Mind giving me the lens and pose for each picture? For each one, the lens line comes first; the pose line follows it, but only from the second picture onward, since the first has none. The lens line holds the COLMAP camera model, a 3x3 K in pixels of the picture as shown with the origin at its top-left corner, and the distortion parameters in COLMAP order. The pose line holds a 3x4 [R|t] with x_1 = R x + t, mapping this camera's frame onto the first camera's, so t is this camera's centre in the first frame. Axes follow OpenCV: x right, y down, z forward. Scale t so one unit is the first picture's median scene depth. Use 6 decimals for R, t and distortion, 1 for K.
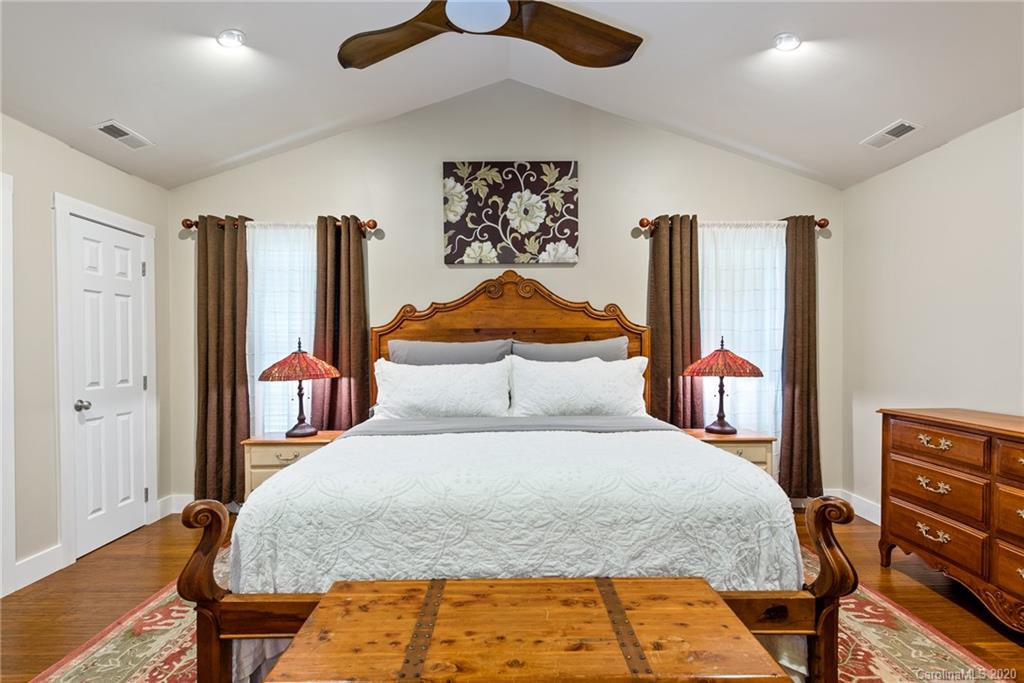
lens RADIAL K [[502.4, 0, 512.0], [0, 502.4, 341.5], [0, 0, 1]] dist [-0.000527, -0.000425]
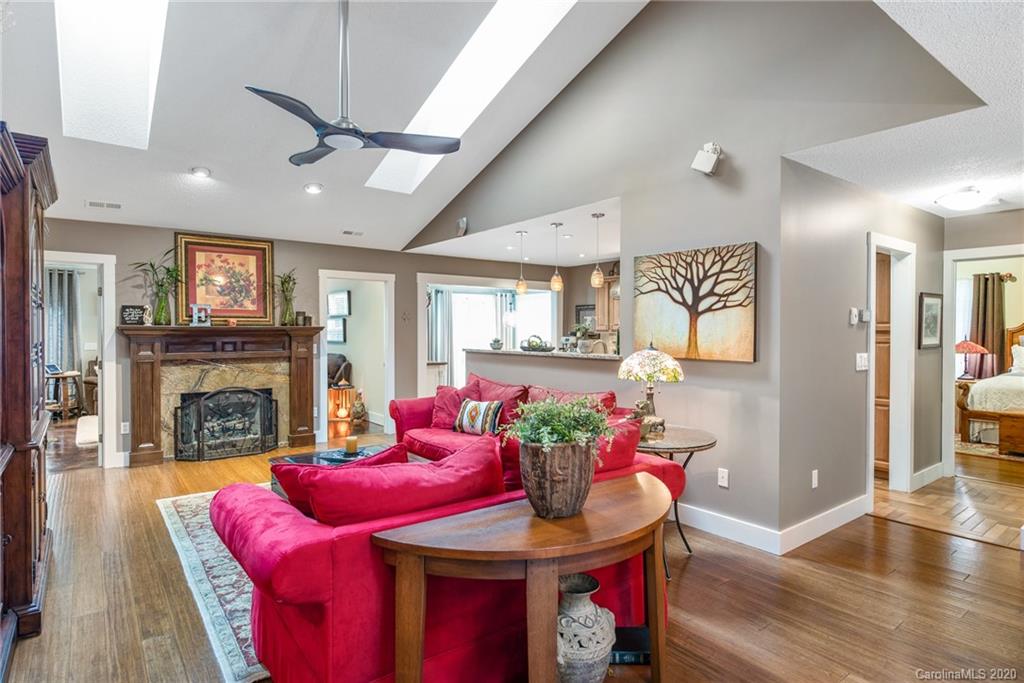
lens RADIAL K [[569.7, 0, 512.3], [0, 569.7, 333.4], [0, 0, 1]] dist [0.005375, 0.001051]
pose [[0.618105, 0.013889, -0.785973, 0.277536], [-0.010386, 0.999901, 0.009501, -0.011105], [0.786027, 0.002290, 0.618188, -1.881028]]
